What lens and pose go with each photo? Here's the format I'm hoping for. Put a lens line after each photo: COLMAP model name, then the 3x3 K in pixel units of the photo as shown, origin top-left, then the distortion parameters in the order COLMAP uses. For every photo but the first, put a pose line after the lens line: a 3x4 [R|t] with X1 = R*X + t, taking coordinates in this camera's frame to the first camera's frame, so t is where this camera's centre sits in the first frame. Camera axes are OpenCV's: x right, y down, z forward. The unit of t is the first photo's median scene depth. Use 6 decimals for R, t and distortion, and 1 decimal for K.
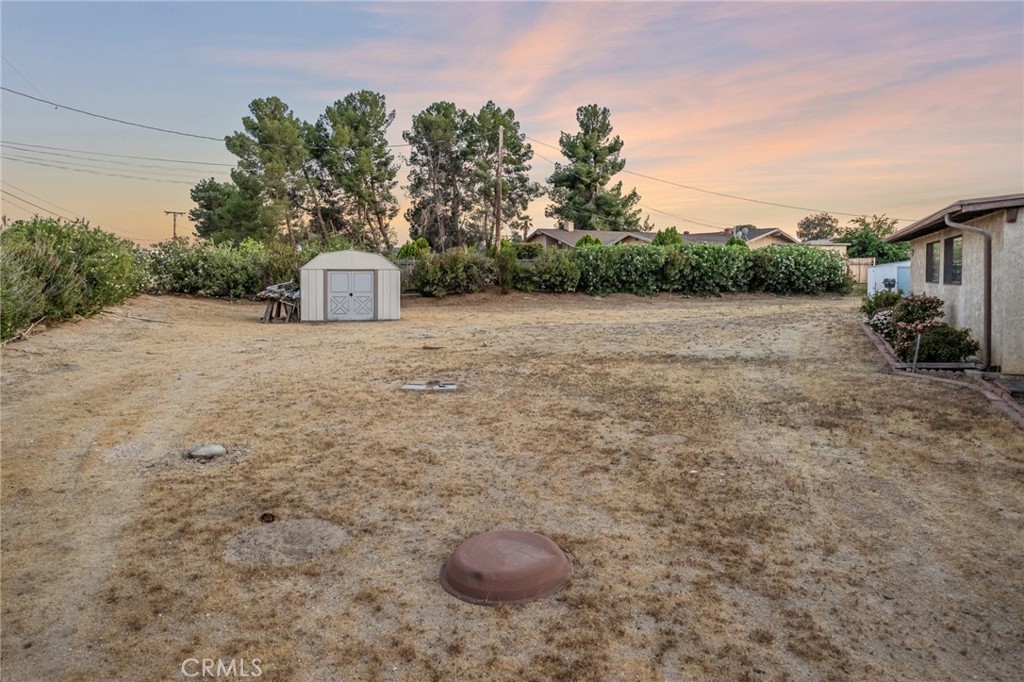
lens RADIAL K [[618.3, 0, 512.0], [0, 618.3, 341.0], [0, 0, 1]] dist [-0.002715, -0.001335]
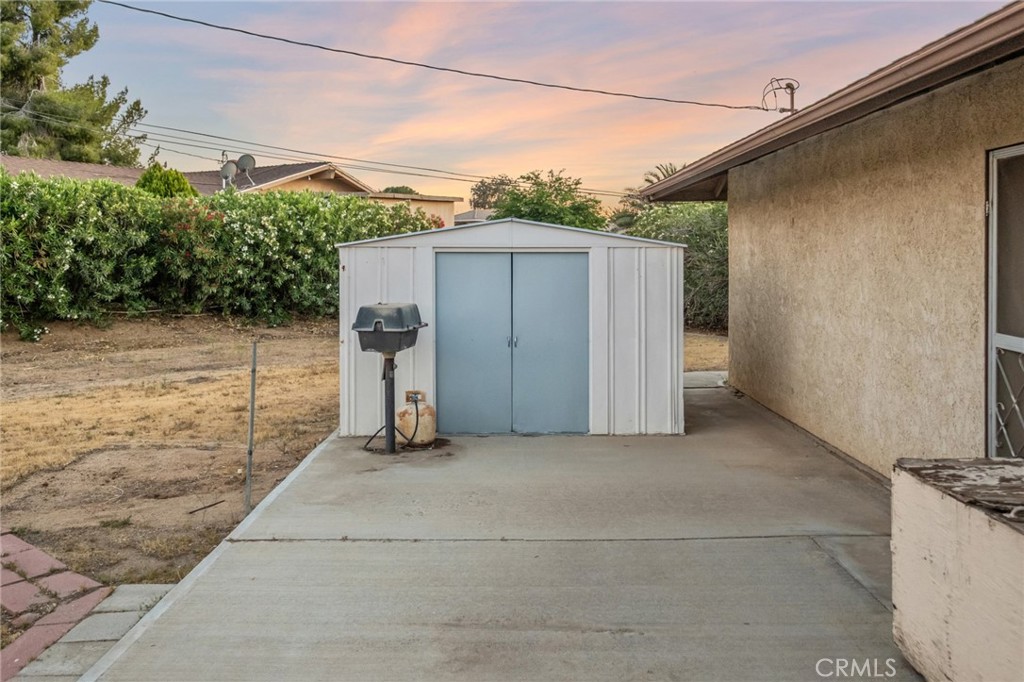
lens RADIAL K [[792.7, 0, 512.0], [0, 792.7, 341.0], [0, 0, 1]] dist [0.005247, 0.004563]
pose [[0.905438, -0.037375, 0.422829, 0.344291], [0.038158, 0.999250, 0.006615, -0.057449], [-0.422759, 0.010145, 0.906185, 0.476672]]
